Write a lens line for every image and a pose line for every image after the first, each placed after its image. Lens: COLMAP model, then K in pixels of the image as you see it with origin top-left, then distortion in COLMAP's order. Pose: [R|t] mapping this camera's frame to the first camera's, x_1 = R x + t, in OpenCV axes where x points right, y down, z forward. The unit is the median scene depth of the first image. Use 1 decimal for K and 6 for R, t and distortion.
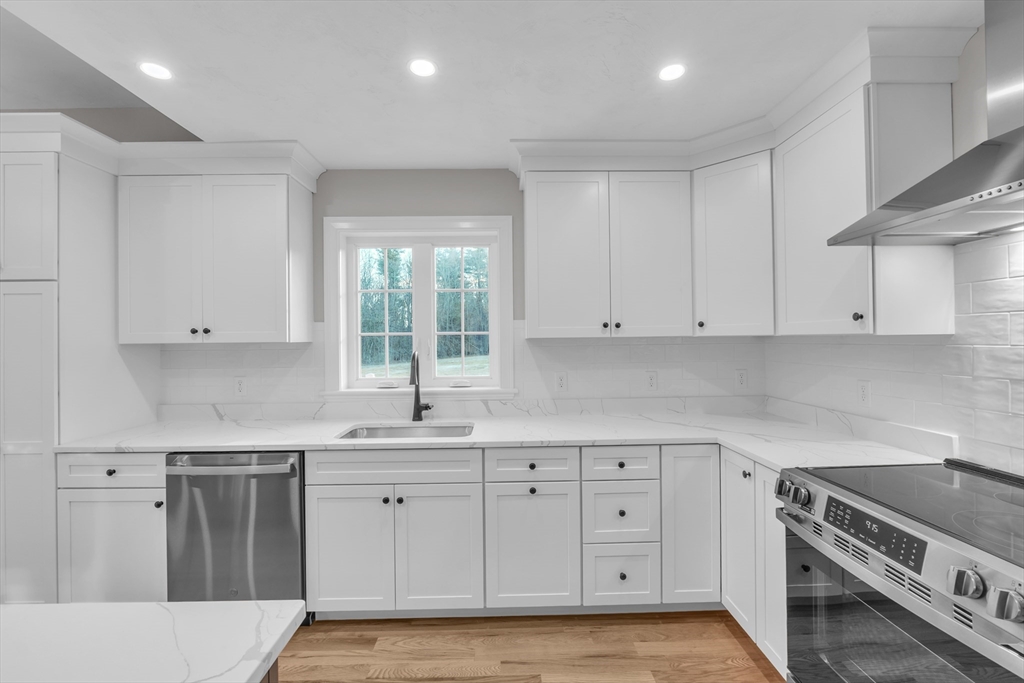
lens RADIAL K [[434.8, 0, 511.9], [0, 434.8, 337.6], [0, 0, 1]] dist [-0.001914, -0.000192]
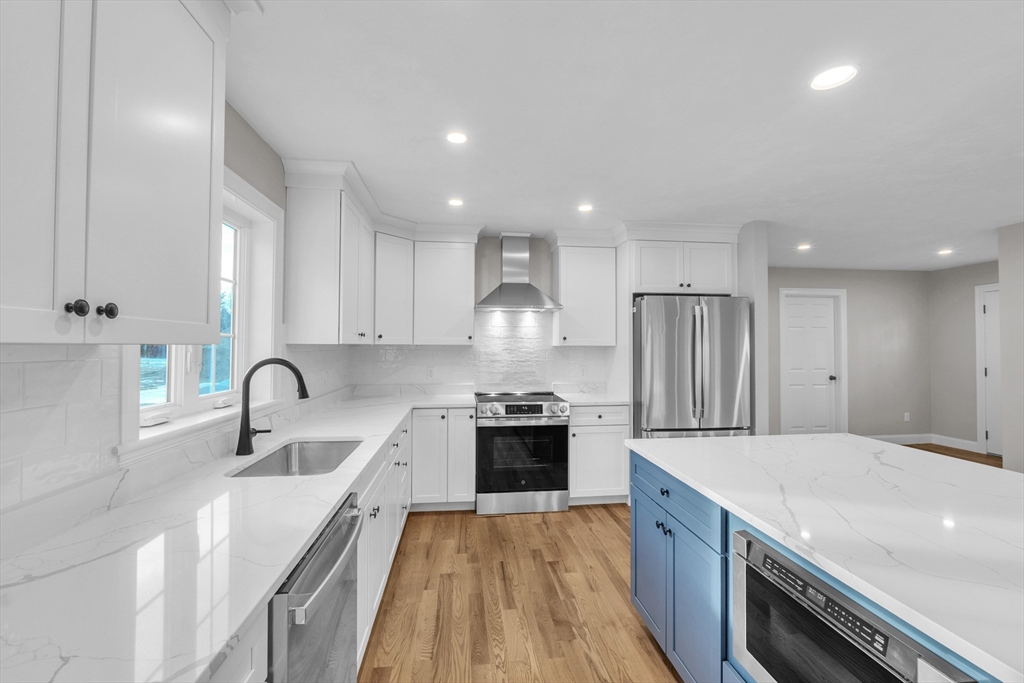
lens RADIAL K [[425.3, 0, 512.0], [0, 425.3, 341.5], [0, 0, 1]] dist [0.000122, 0.000008]
pose [[-0.098743, 0.023561, 0.994834, -1.368616], [-0.003670, 0.999704, -0.024040, 0.025270], [-0.995106, -0.006025, -0.098628, 0.881240]]
